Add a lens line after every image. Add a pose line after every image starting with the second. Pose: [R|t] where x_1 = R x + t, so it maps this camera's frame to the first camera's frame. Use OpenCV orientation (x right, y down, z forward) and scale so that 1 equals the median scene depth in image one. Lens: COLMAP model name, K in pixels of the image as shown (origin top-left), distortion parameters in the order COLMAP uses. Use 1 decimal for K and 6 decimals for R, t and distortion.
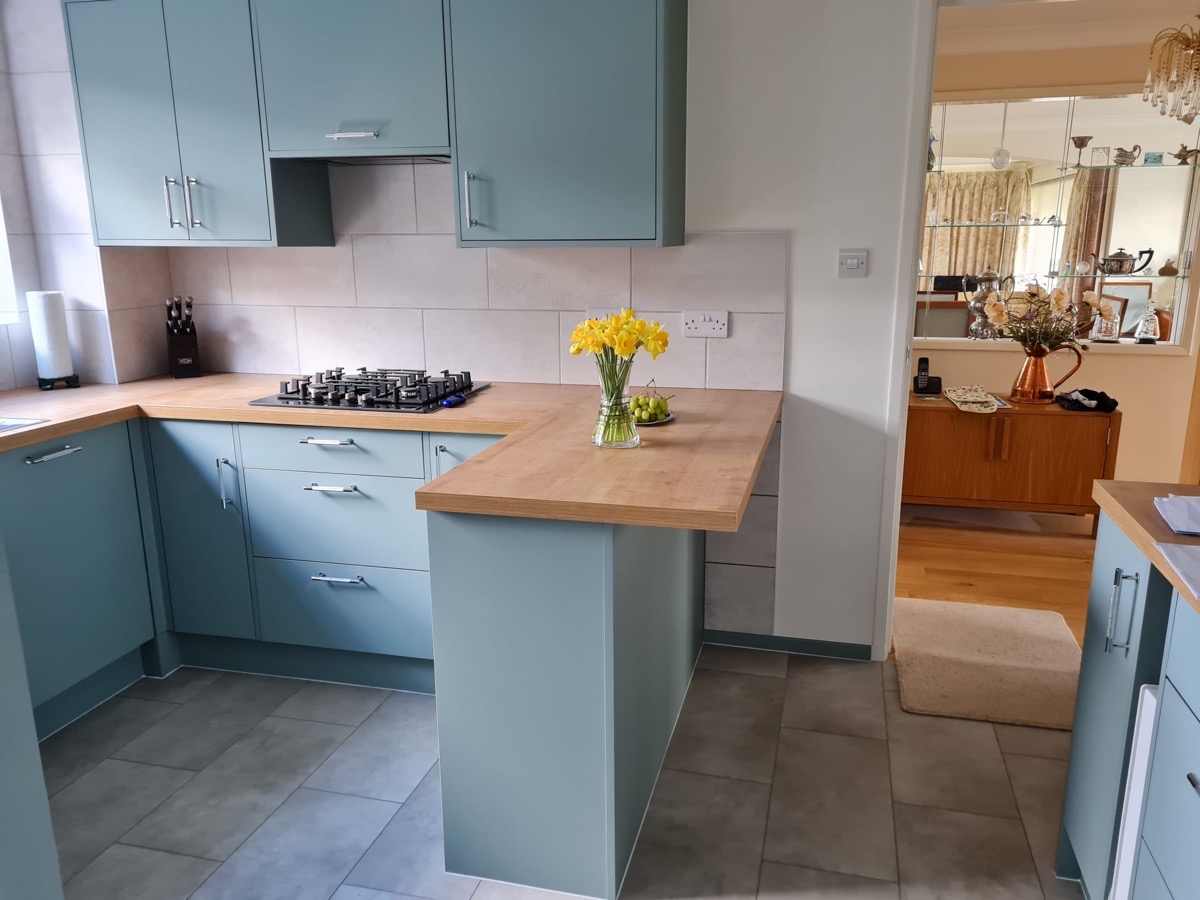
lens RADIAL K [[898.2, 0, 612.8], [0, 898.2, 448.4], [0, 0, 1]] dist [0.054731, -0.046459]
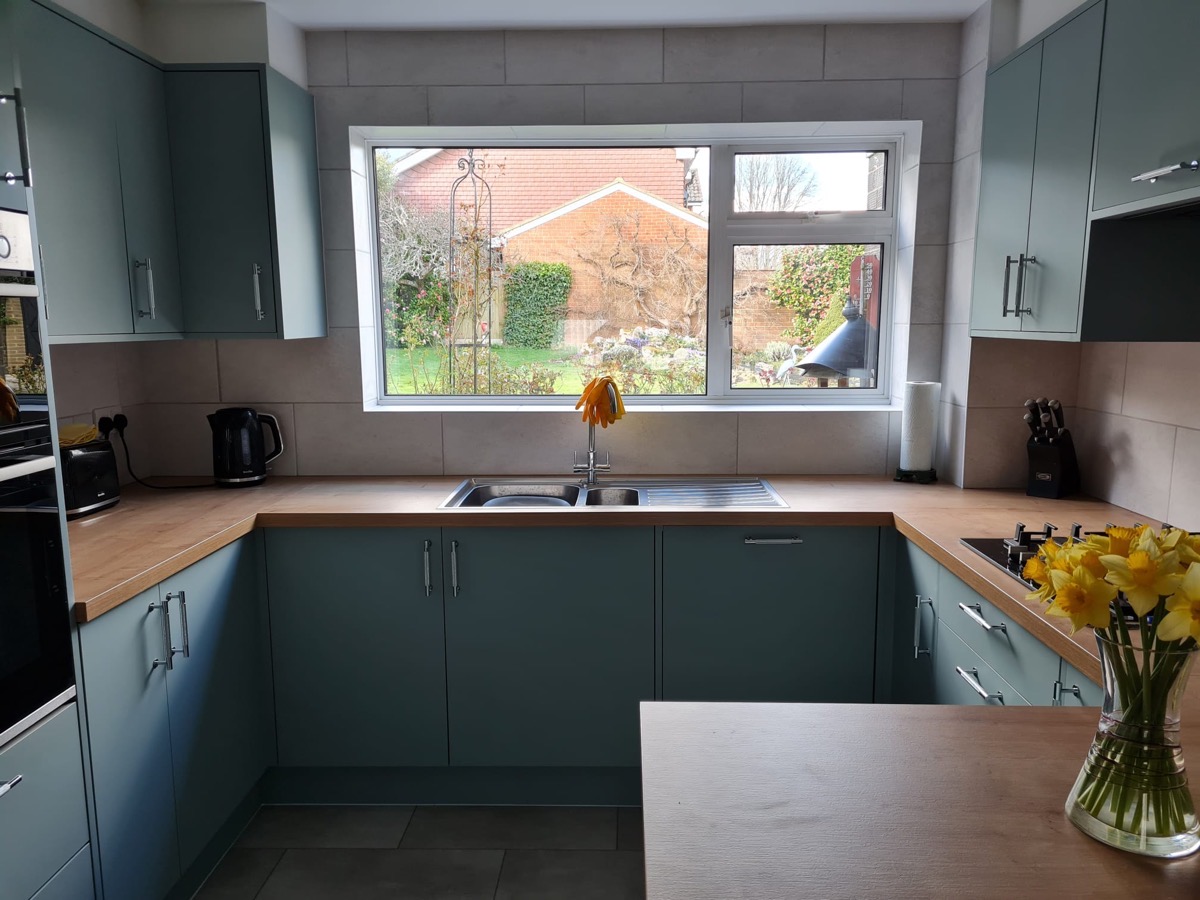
lens RADIAL K [[898.2, 0, 603.2], [0, 898.2, 458.0], [0, 0, 1]] dist [0.054731, -0.046459]
pose [[0.210501, 0.151206, -0.965829, 0.258246], [-0.220203, 0.969910, 0.103852, -0.124421], [0.952471, 0.190818, 0.237463, 0.484342]]
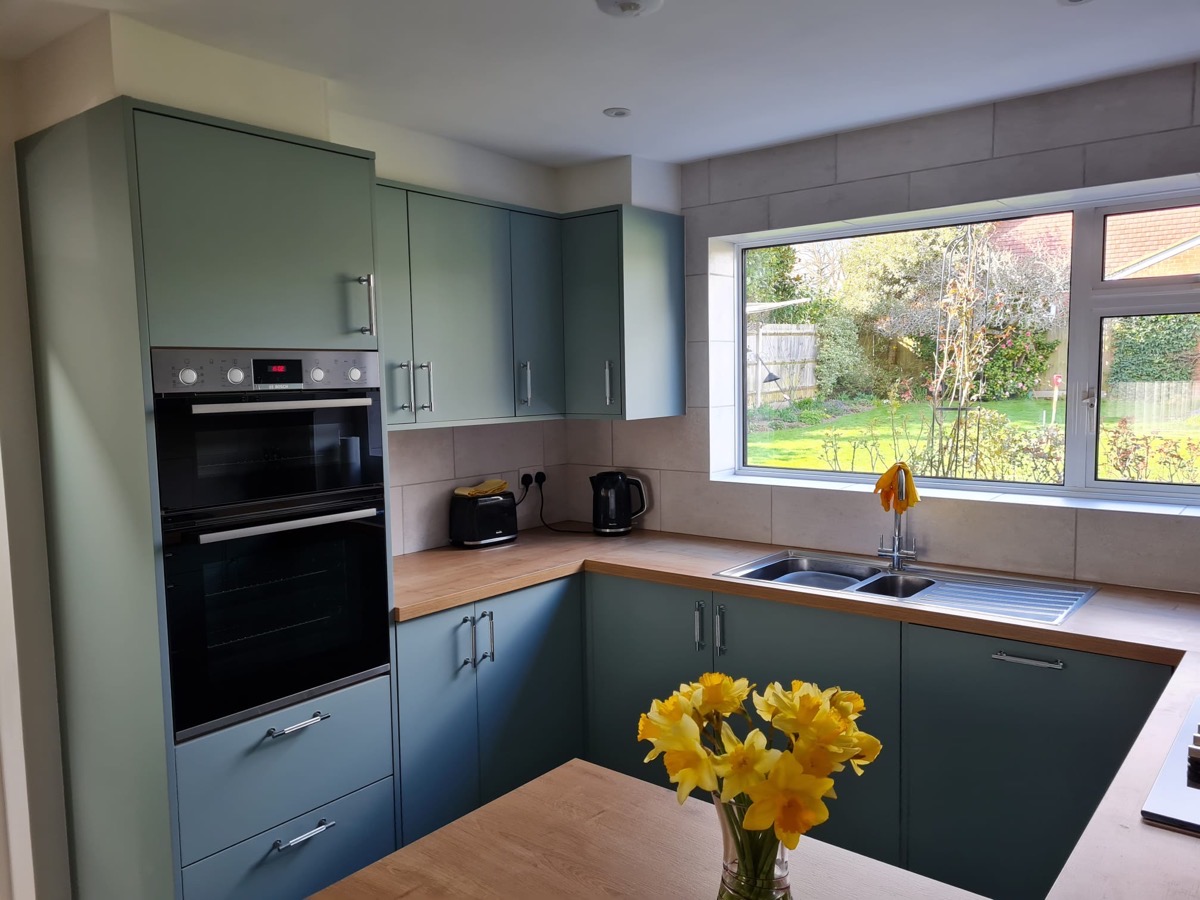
lens RADIAL K [[898.2, 0, 603.8], [0, 898.2, 451.6], [0, 0, 1]] dist [0.054731, -0.046459]
pose [[-0.433568, 0.089009, -0.896714, 0.304403], [-0.188109, 0.964247, 0.186664, -0.239229], [0.881268, 0.249611, -0.401323, 0.801671]]
